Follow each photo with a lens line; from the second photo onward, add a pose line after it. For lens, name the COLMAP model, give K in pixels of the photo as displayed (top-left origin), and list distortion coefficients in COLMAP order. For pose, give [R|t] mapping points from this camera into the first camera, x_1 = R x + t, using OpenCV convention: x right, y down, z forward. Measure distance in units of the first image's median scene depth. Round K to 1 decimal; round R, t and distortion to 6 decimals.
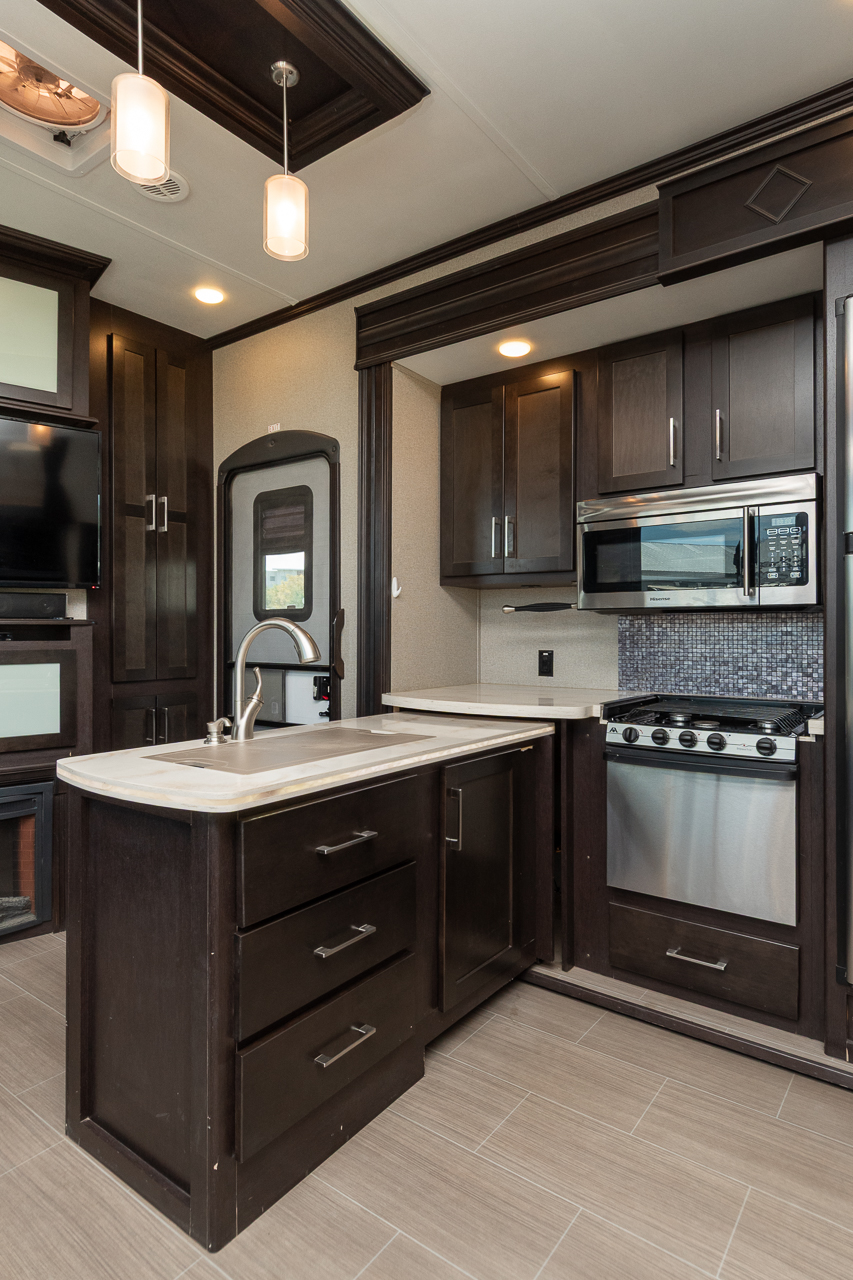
lens RADIAL K [[682.8, 0, 445.6], [0, 682.8, 628.3], [0, 0, 1]] dist [0.000766, -0.001079]
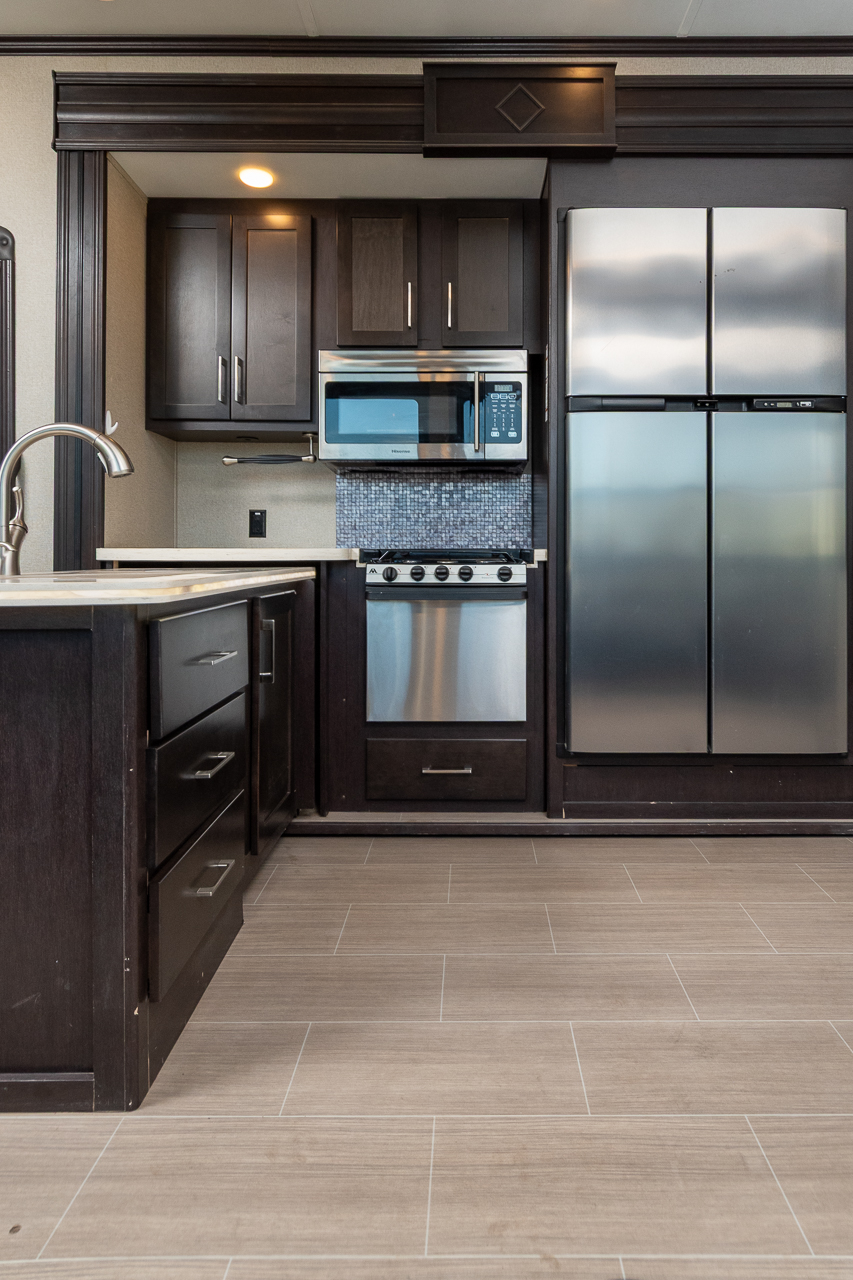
lens RADIAL K [[820.1, 0, 398.8], [0, 820.1, 581.4], [0, 0, 1]] dist [0.000849, -0.001524]
pose [[0.806381, -0.009667, 0.591318, -0.472211], [0.004966, 0.999942, 0.009576, 0.156224], [-0.591376, -0.004785, 0.806382, -0.033653]]
